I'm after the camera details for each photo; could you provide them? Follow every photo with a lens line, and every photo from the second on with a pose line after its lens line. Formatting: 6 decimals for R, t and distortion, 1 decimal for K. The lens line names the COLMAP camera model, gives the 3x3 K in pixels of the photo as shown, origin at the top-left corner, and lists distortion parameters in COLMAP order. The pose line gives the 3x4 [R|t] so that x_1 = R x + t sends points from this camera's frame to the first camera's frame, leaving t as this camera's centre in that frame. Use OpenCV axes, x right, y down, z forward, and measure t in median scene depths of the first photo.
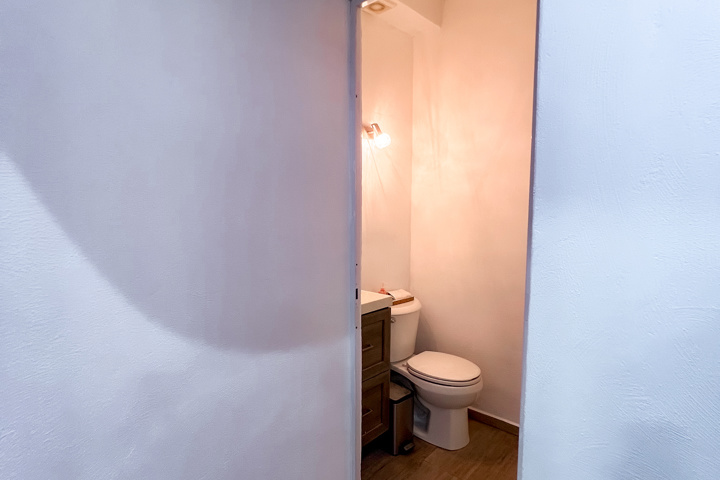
lens RADIAL K [[388.4, 0, 355.9], [0, 388.4, 240.5], [0, 0, 1]] dist [0.000773, 0.002463]
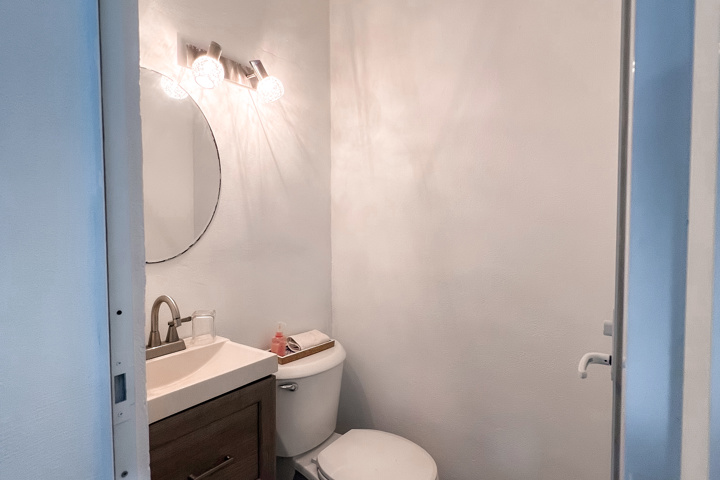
lens RADIAL K [[388.4, 0, 362.6], [0, 388.4, 237.6], [0, 0, 1]] dist [0.000773, 0.002463]
pose [[0.992413, -0.009643, 0.122569, 0.120684], [0.015793, 0.998659, -0.049298, 0.005172], [-0.121929, 0.050860, 0.991235, 0.350447]]
